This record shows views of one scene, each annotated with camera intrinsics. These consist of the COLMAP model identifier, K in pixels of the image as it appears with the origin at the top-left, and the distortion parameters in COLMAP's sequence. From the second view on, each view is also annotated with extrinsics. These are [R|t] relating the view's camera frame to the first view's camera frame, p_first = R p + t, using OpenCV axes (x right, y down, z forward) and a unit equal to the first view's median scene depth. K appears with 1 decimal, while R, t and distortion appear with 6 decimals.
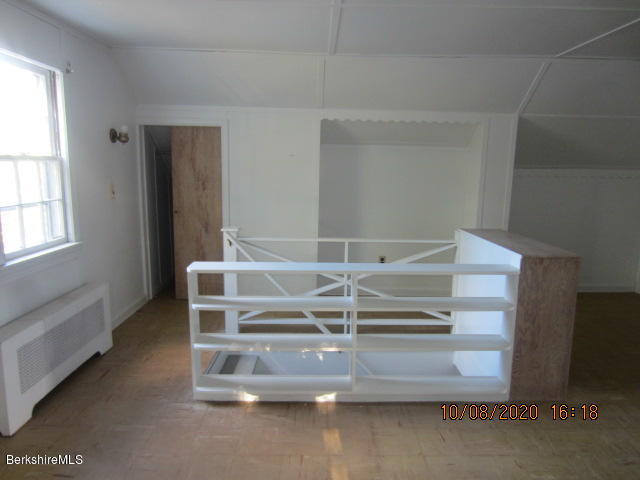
lens RADIAL K [[446.9, 0, 320.8], [0, 446.9, 239.9], [0, 0, 1]] dist [-0.027823, -0.000377]
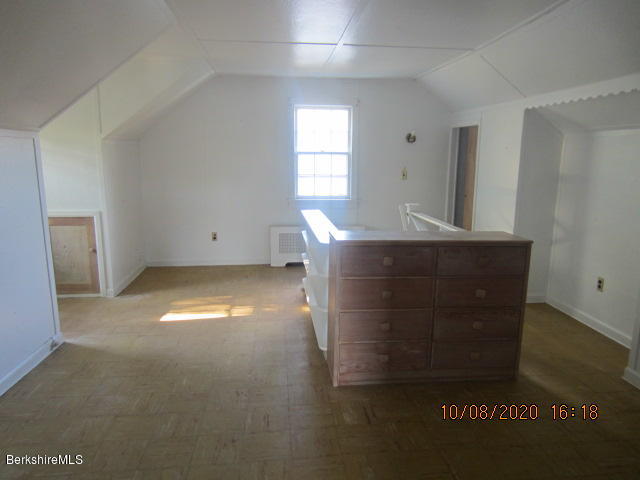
lens RADIAL K [[446.9, 0, 320.6], [0, 446.9, 238.8], [0, 0, 1]] dist [-0.027823, -0.000377]
pose [[0.103485, 0.166646, -0.980571, 0.930619], [-0.174453, 0.973623, 0.147055, -0.063639], [0.979213, 0.155845, 0.129827, 0.496770]]
